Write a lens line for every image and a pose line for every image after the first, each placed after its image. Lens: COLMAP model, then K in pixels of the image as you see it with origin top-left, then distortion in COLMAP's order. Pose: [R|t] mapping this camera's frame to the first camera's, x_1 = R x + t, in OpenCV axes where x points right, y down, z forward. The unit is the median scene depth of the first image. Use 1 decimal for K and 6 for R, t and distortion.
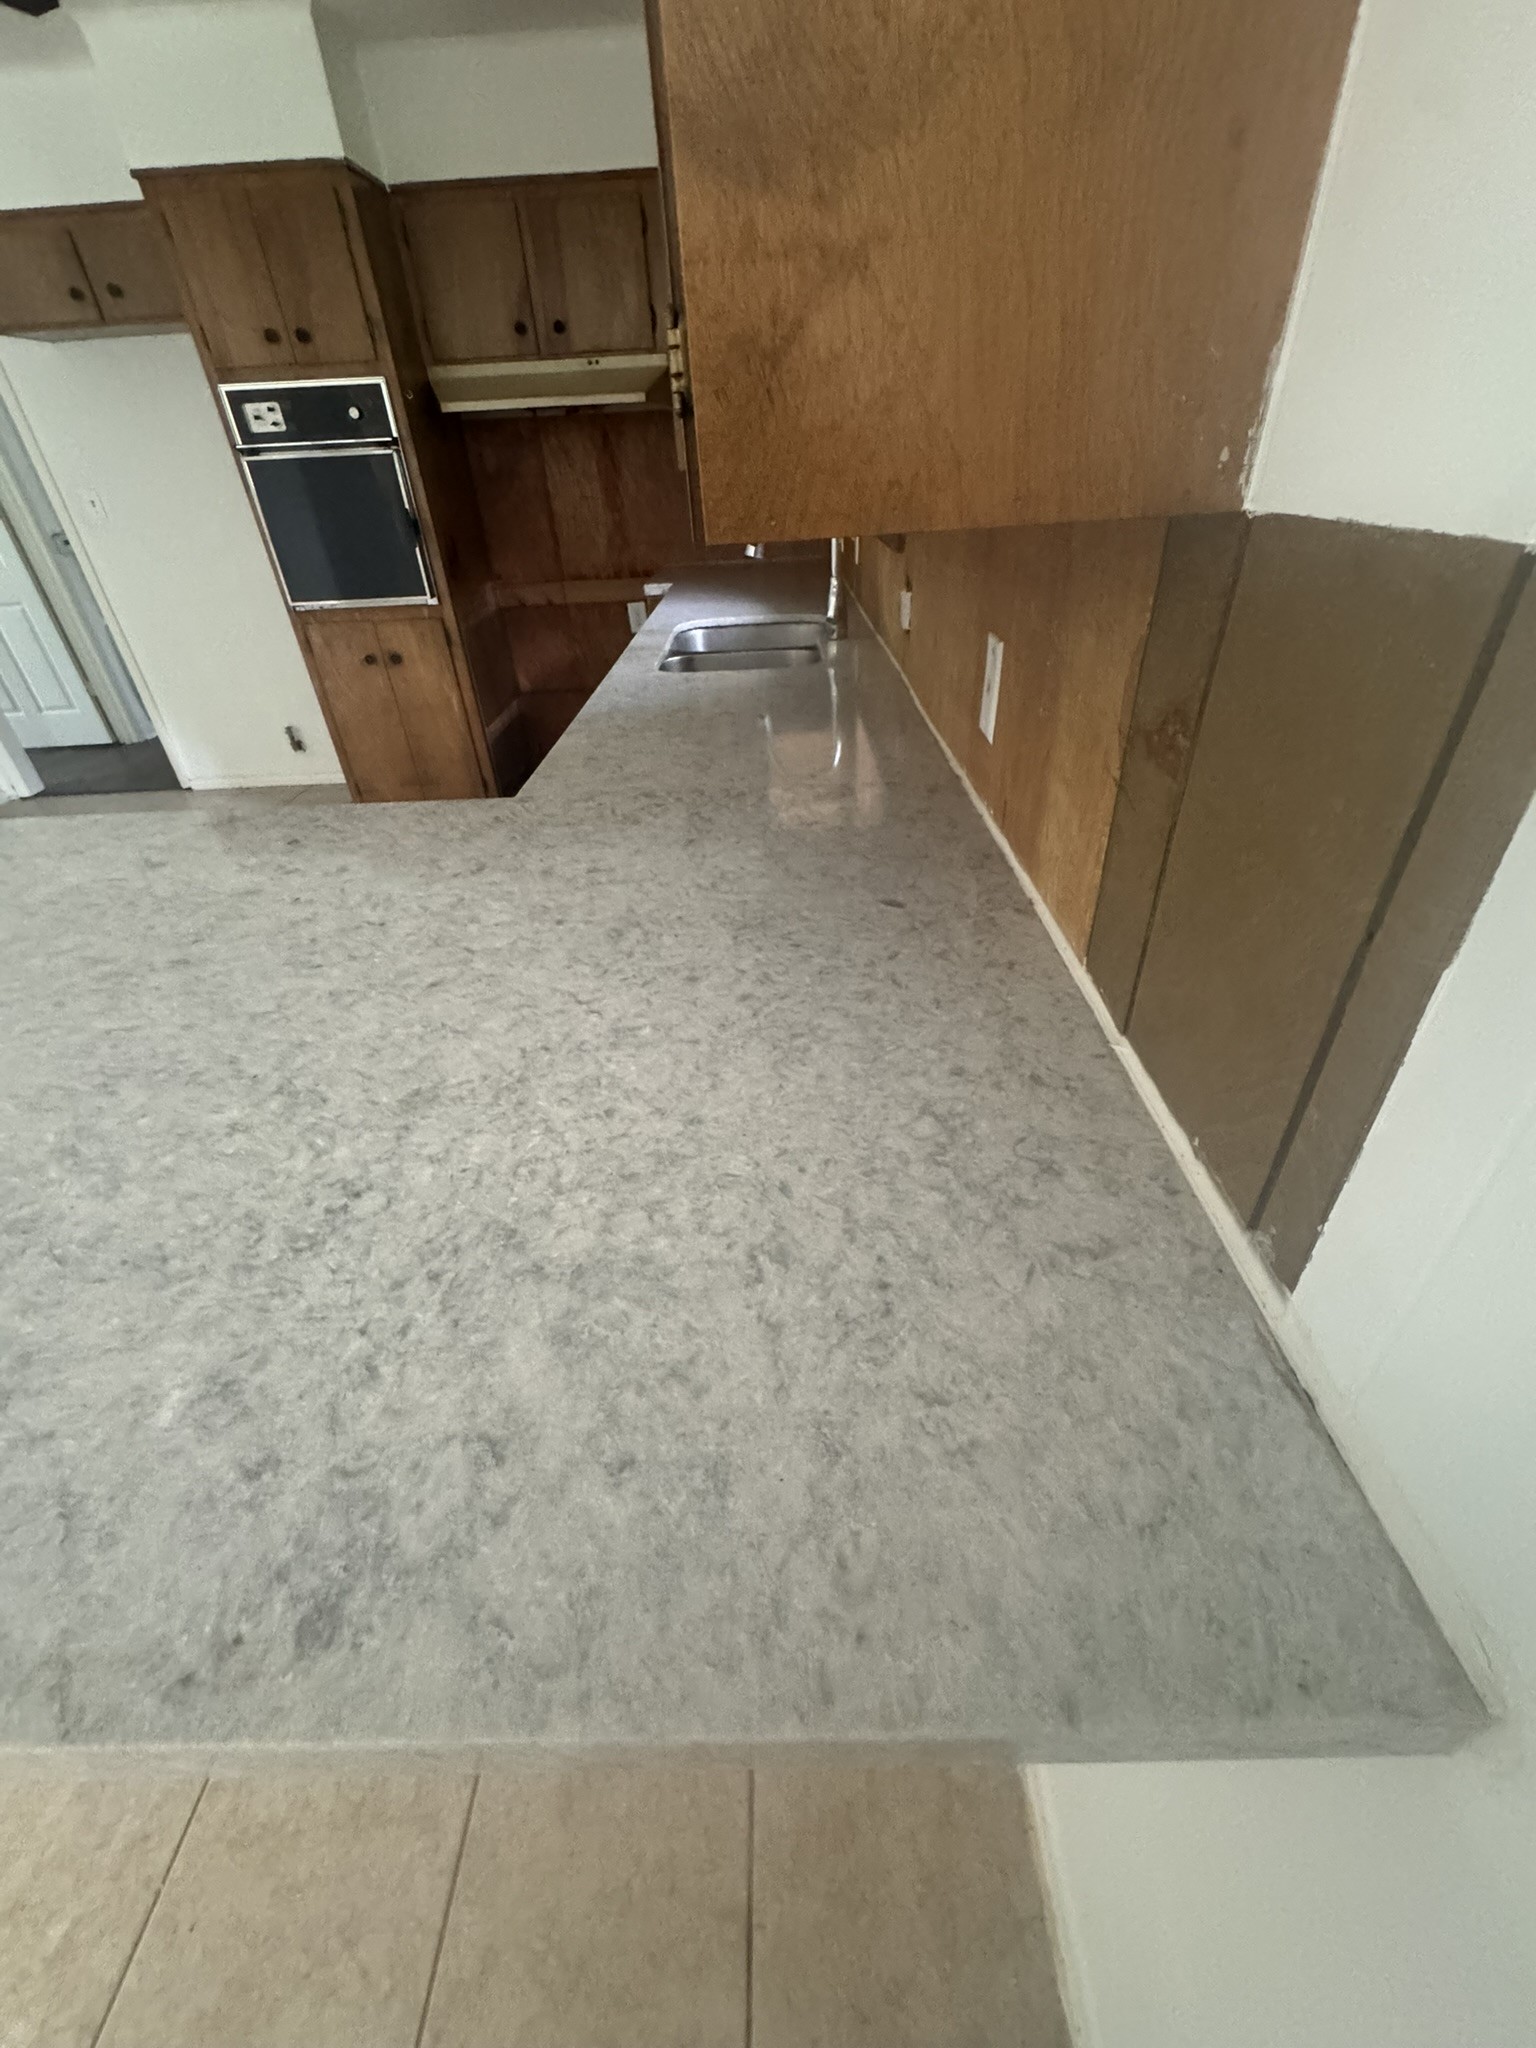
lens RADIAL K [[819.3, 0, 755.6], [0, 819.3, 1016.2], [0, 0, 1]] dist [-0.000053, 0.000176]
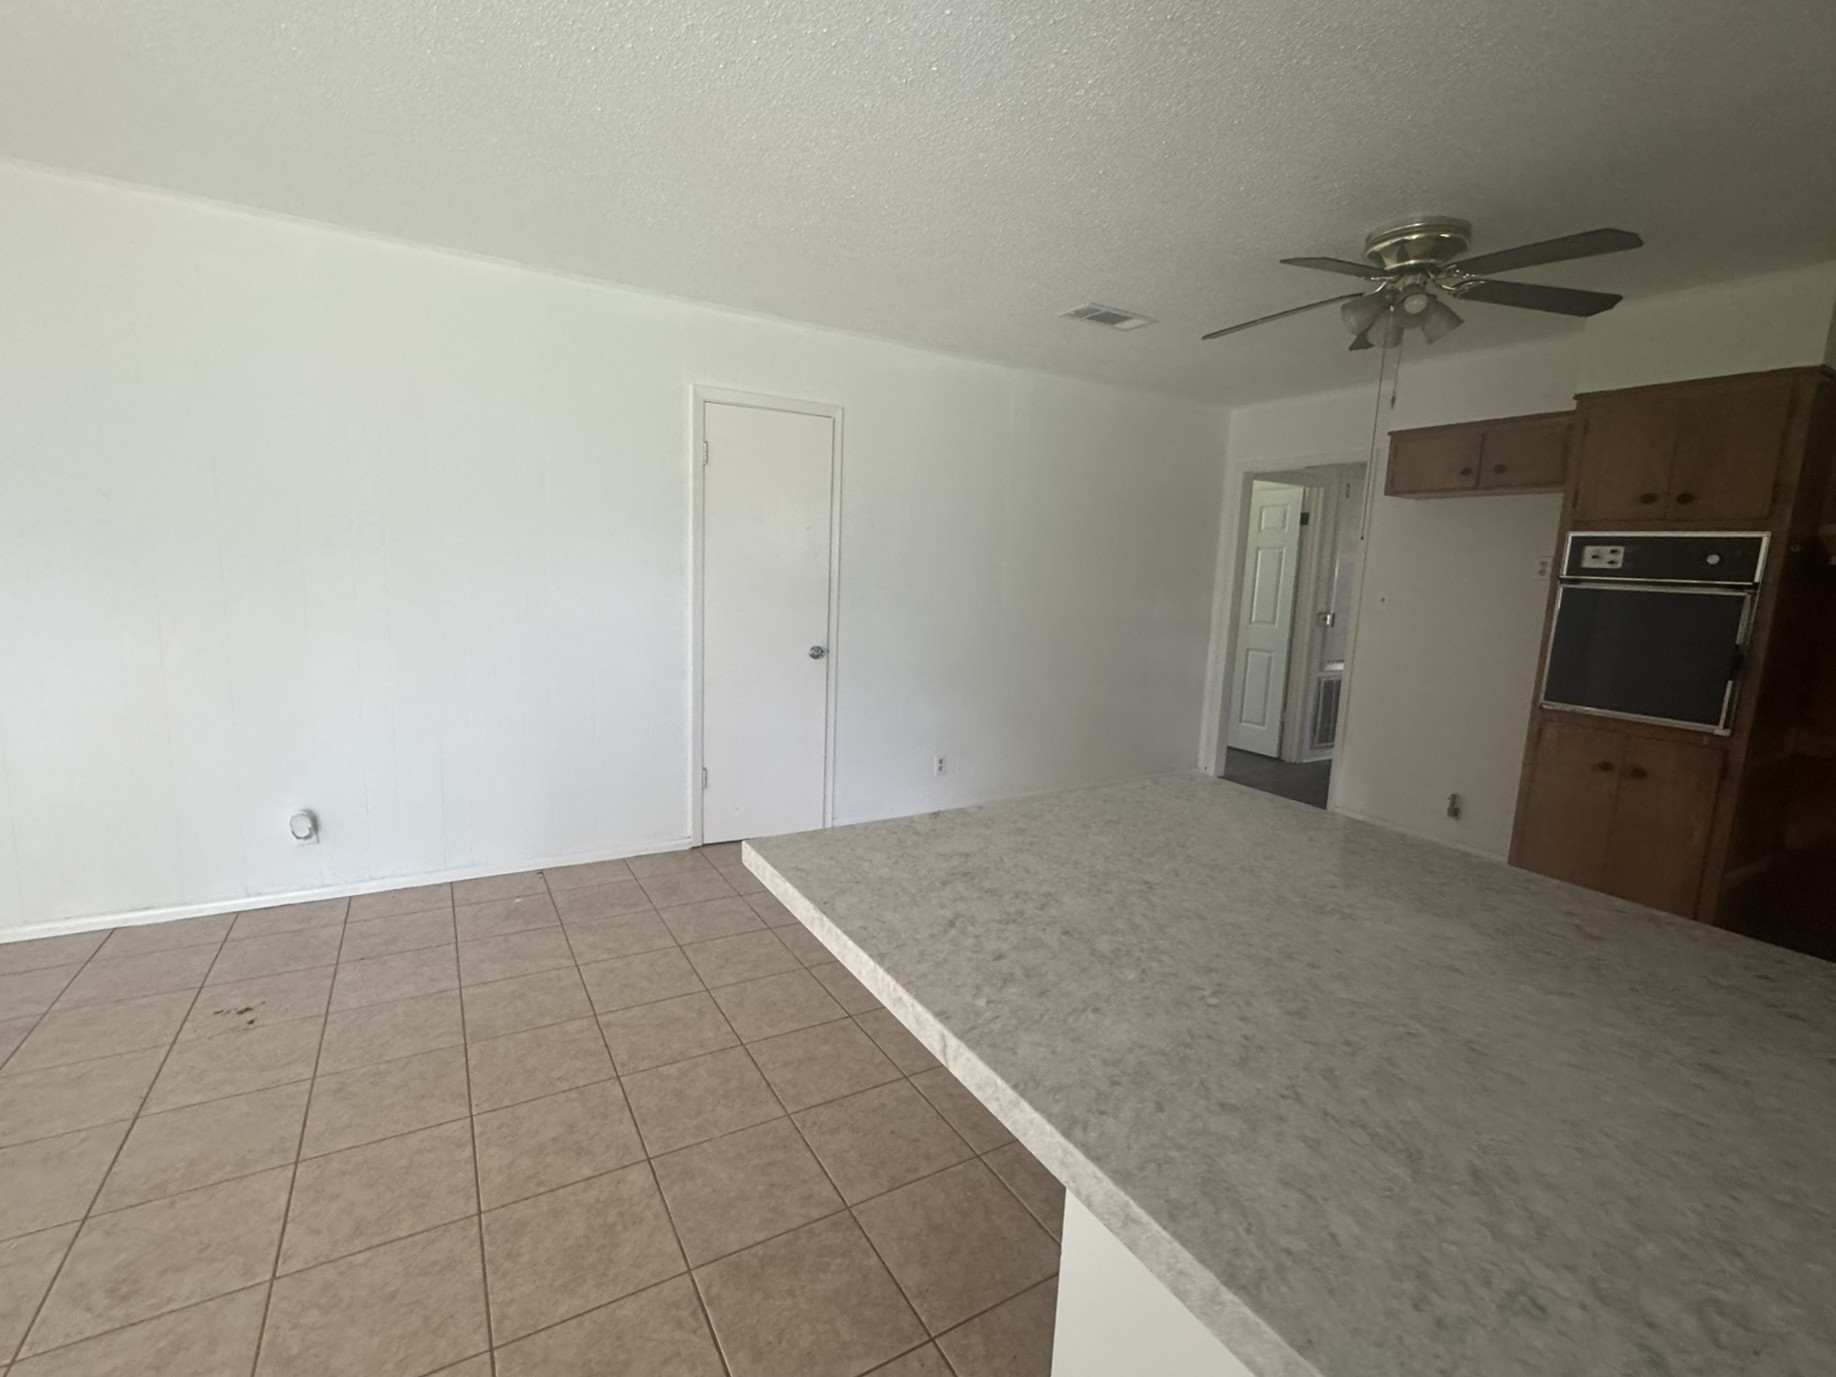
lens RADIAL K [[808.0, 0, 918.0], [0, 808.0, 688.5], [0, 0, 1]] dist [-0.011146, 0.000020]
pose [[0.511032, 0.200254, -0.835909, -0.132450], [-0.540612, 0.830941, -0.131438, 0.049930], [0.668270, 0.519072, 0.532898, -0.089176]]
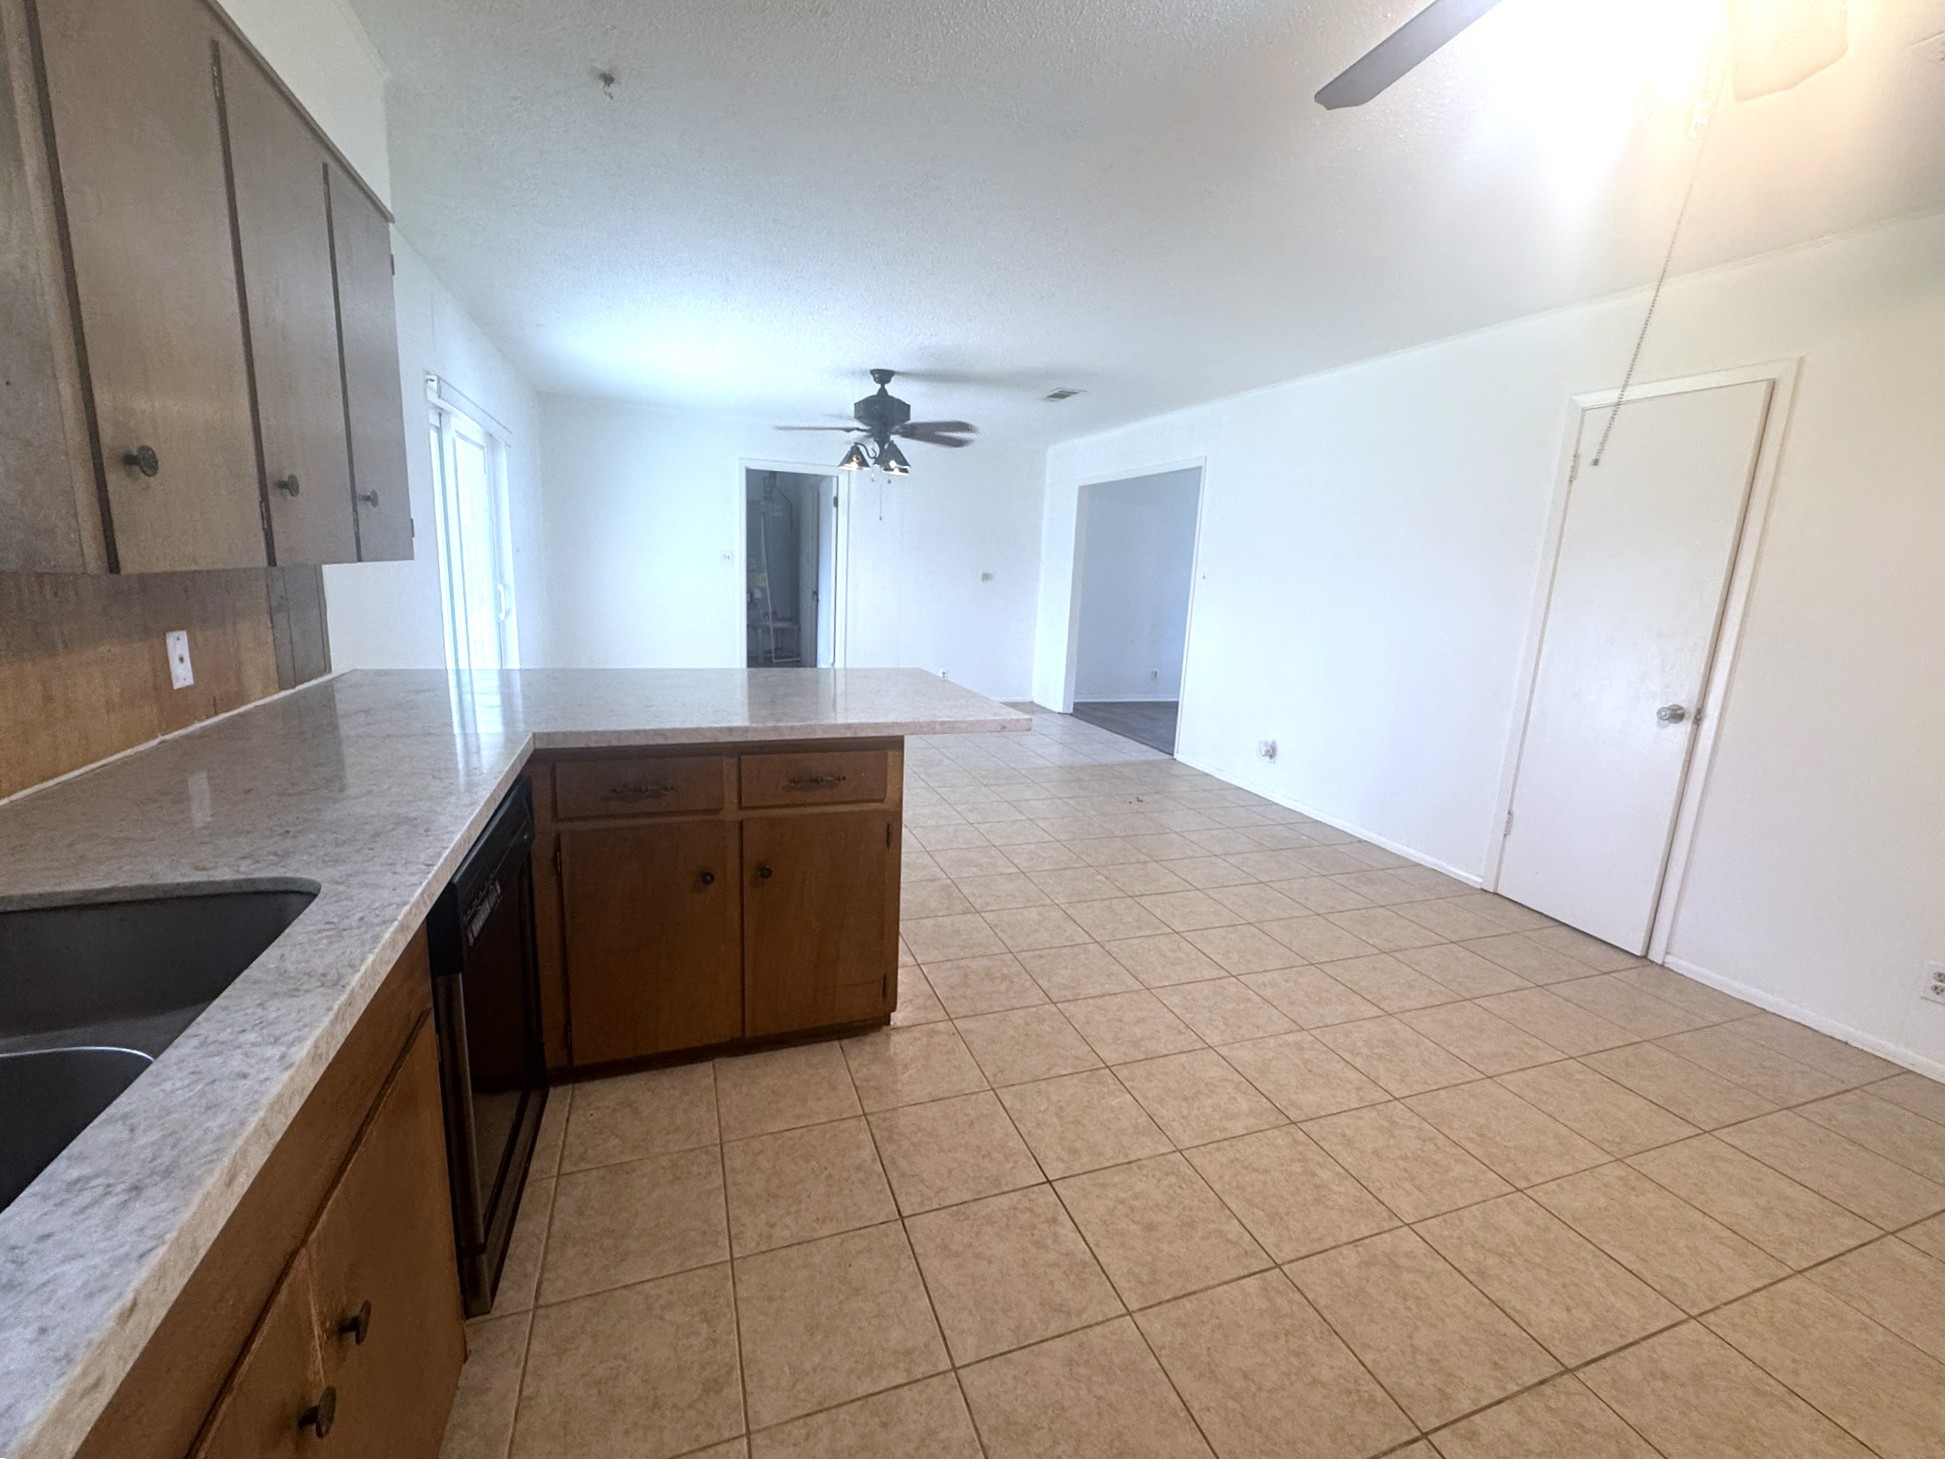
lens RADIAL K [[819.4, 0, 973.8], [0, 819.4, 723.1], [0, 0, 1]] dist [-0.000822, 0.000483]
pose [[-0.937734, 0.073998, -0.339382, -0.214327], [-0.195885, 0.694208, 0.692607, -0.591236], [0.286853, 0.715961, -0.636487, 0.867596]]
